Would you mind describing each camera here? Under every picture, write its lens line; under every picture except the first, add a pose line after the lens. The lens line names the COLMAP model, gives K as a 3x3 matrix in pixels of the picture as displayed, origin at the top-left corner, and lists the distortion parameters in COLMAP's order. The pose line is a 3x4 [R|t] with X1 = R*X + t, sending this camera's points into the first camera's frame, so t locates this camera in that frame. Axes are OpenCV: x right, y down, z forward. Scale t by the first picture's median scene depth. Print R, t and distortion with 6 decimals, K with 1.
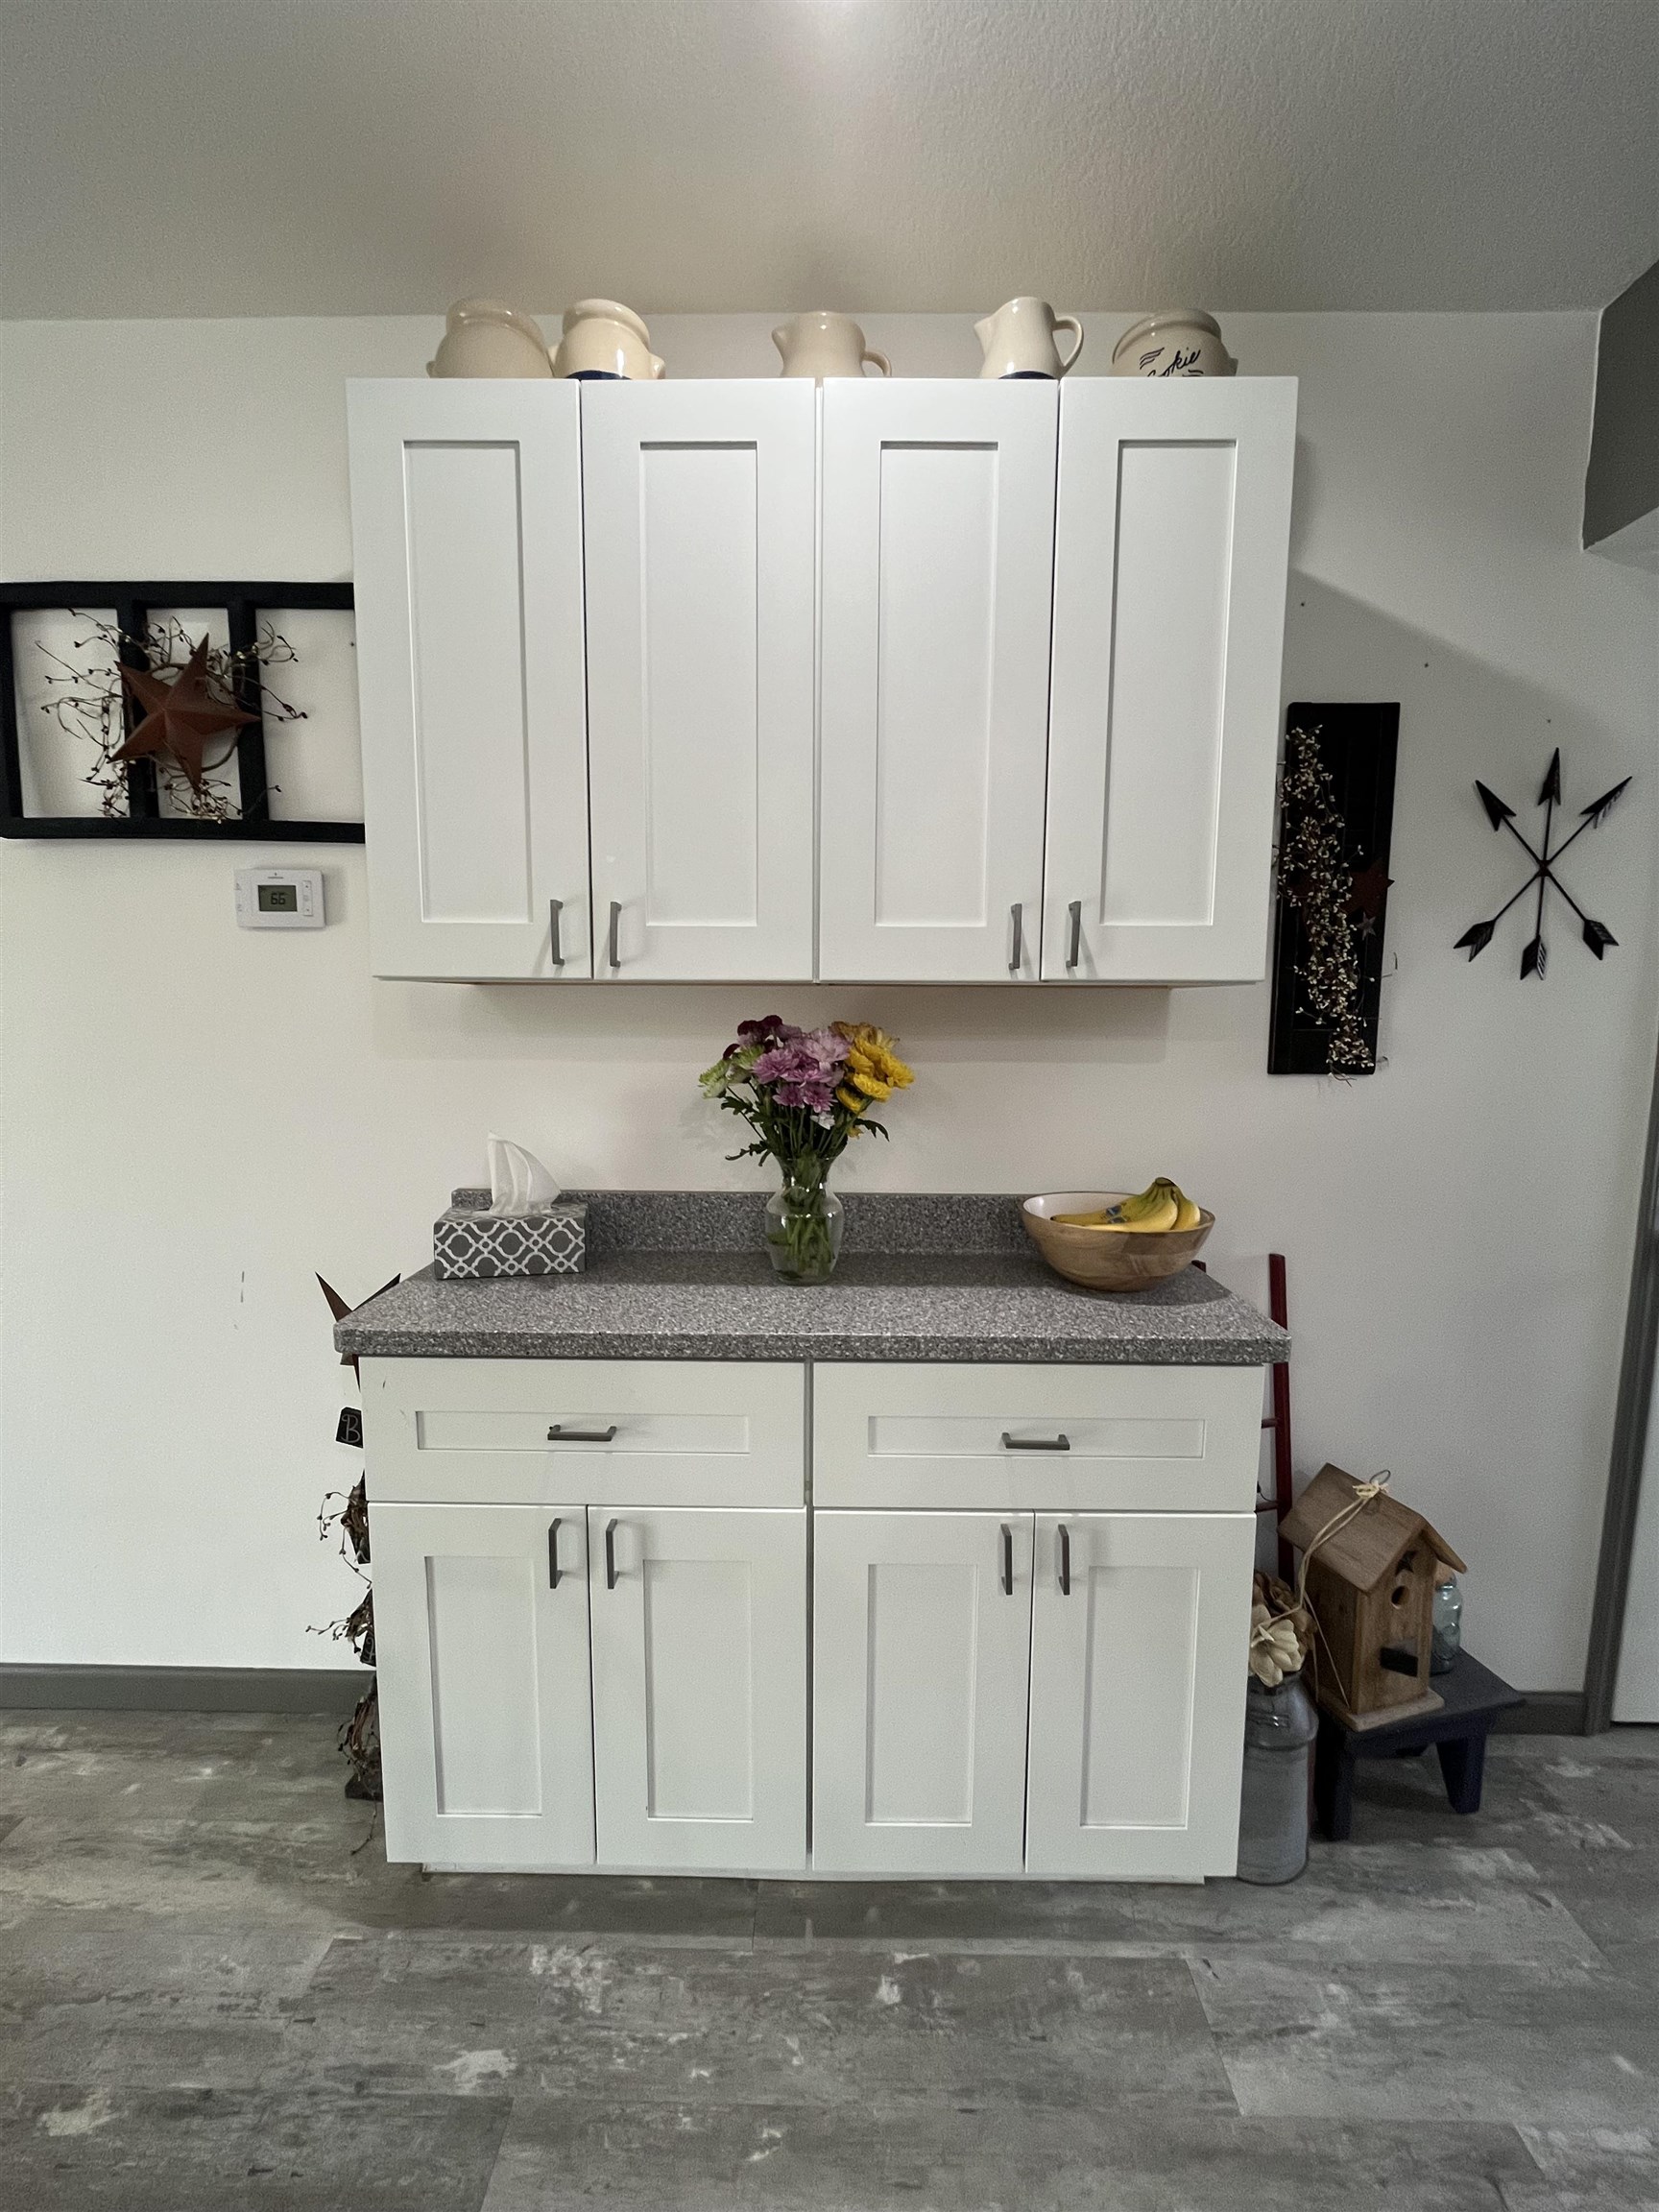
lens RADIAL K [[902.7, 0, 829.3], [0, 902.7, 1101.4], [0, 0, 1]] dist [-0.004770, 0.000562]
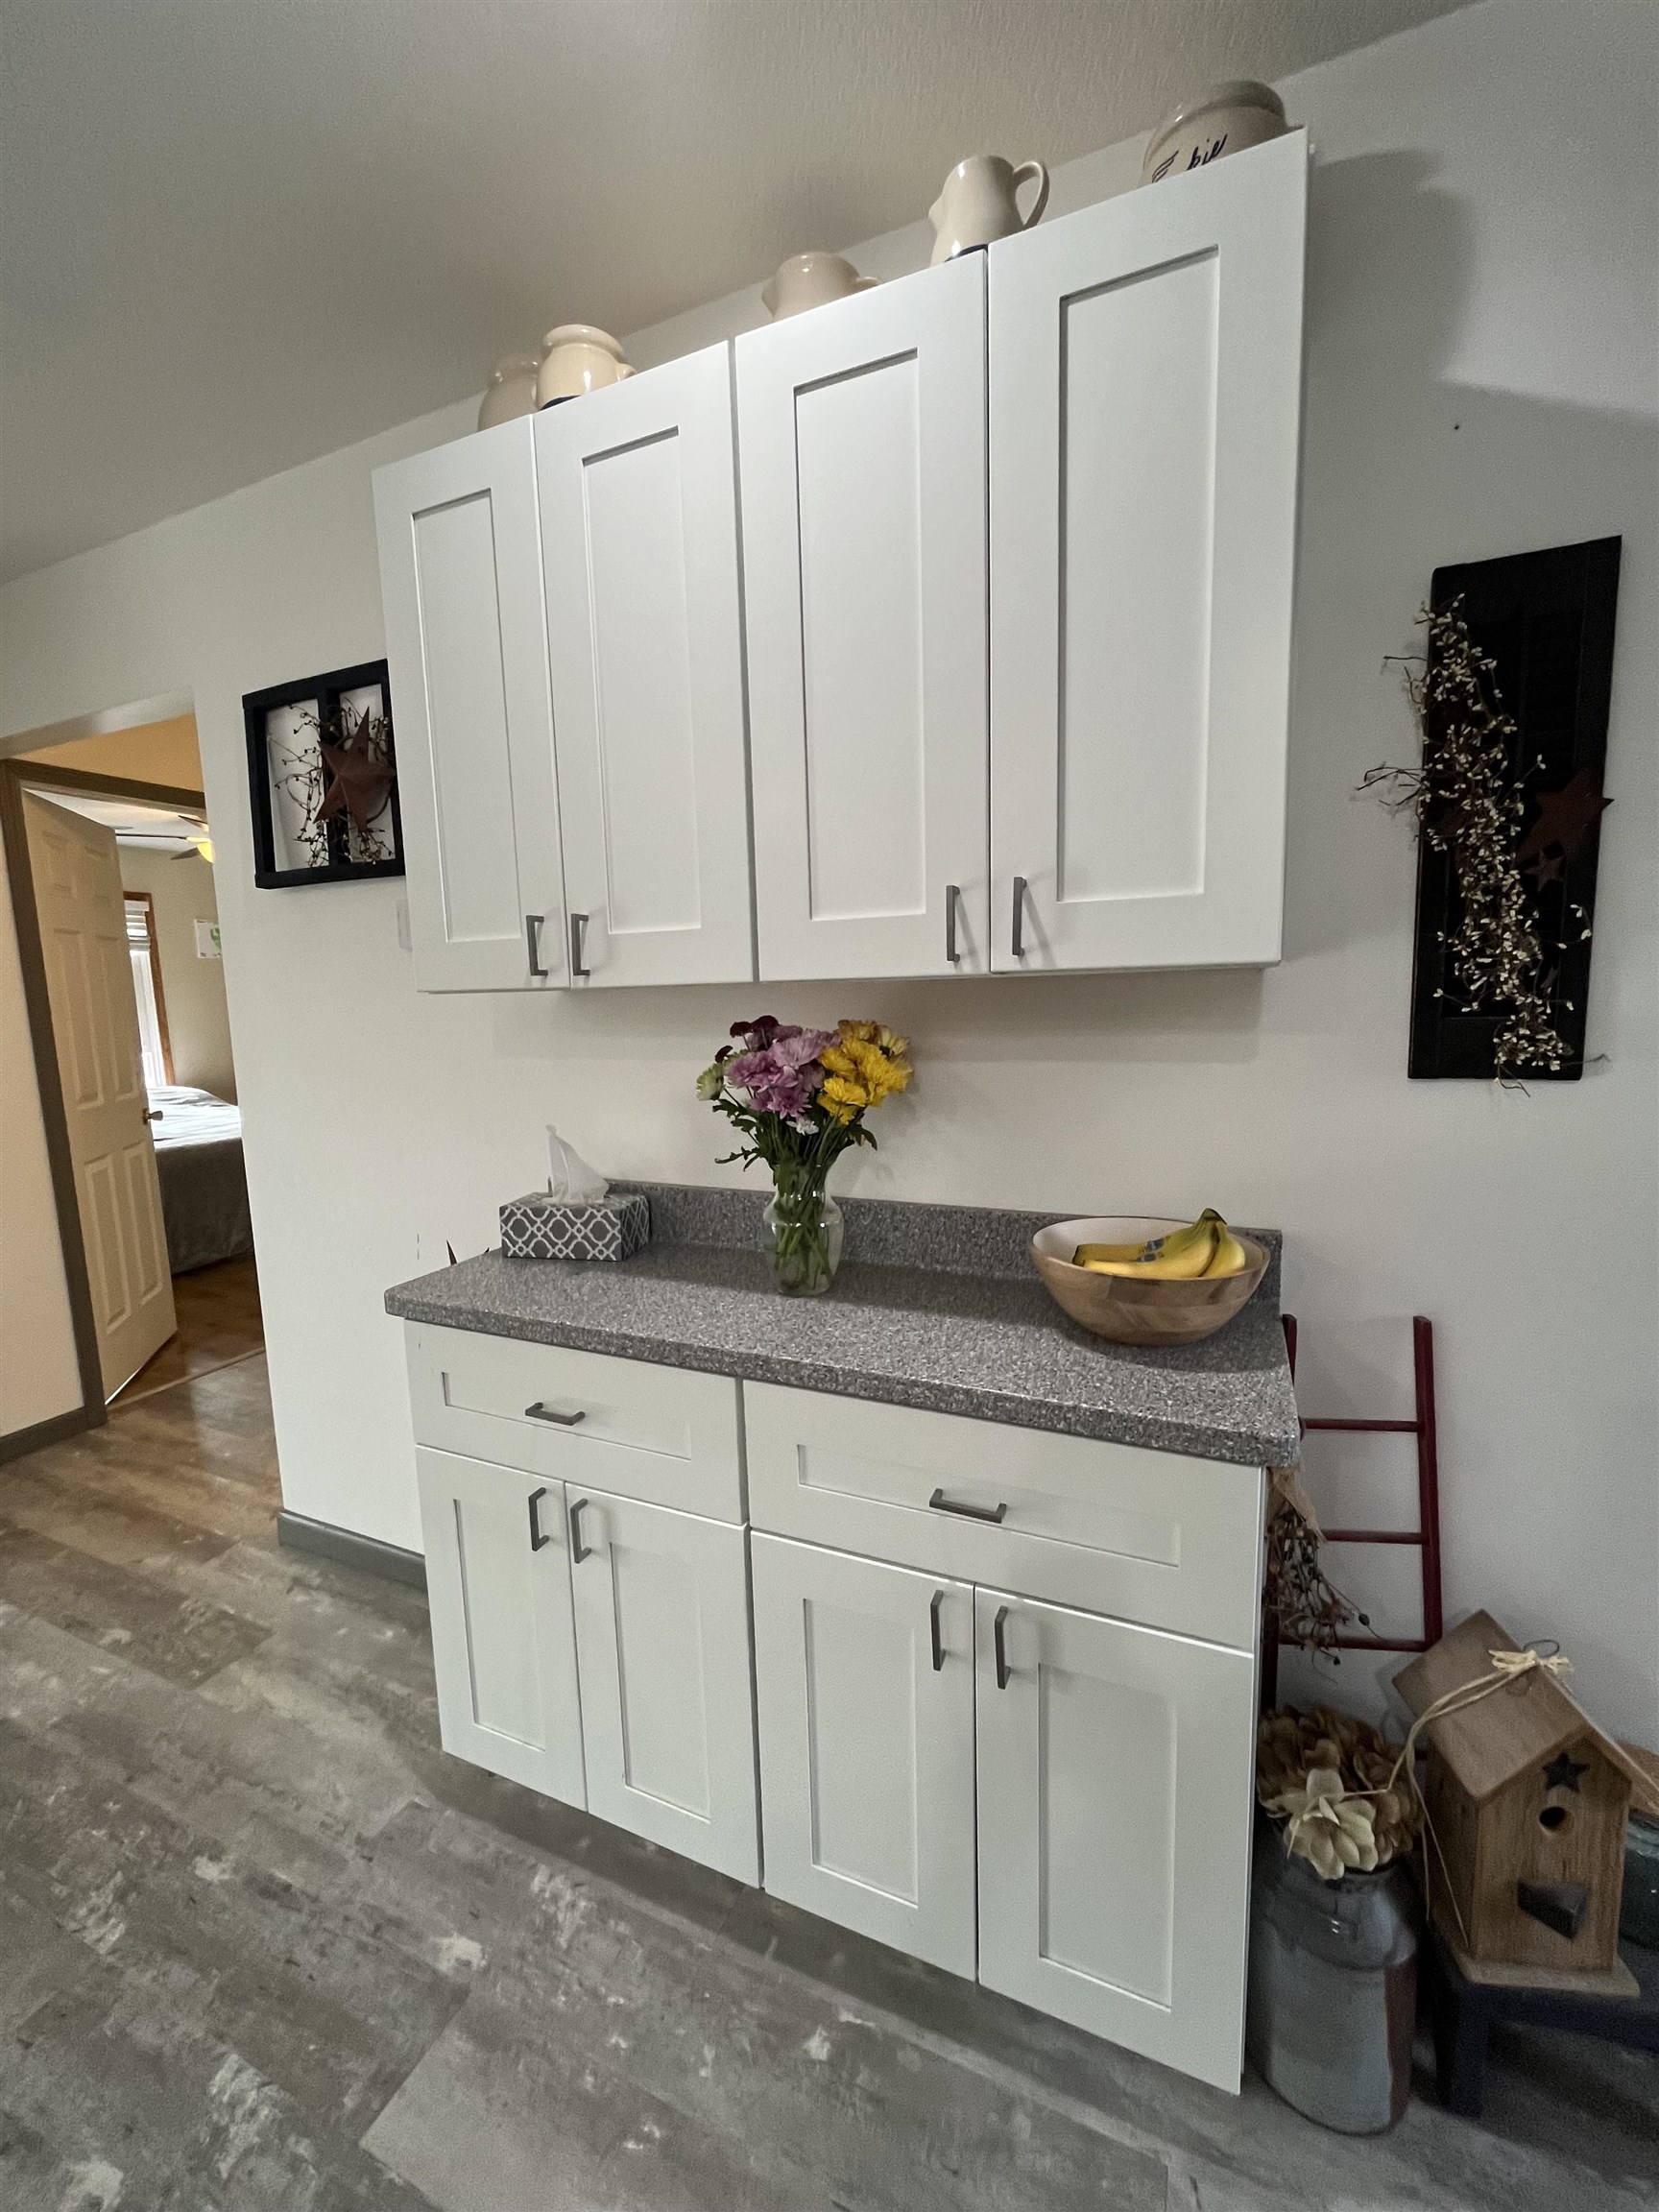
lens RADIAL K [[902.7, 0, 831.8], [0, 902.7, 1100.9], [0, 0, 1]] dist [-0.004770, 0.000562]
pose [[0.915747, 0.018748, -0.401318, 0.426385], [-0.008844, 0.999609, 0.026516, -0.033002], [0.401658, -0.020733, 0.915555, 0.150800]]
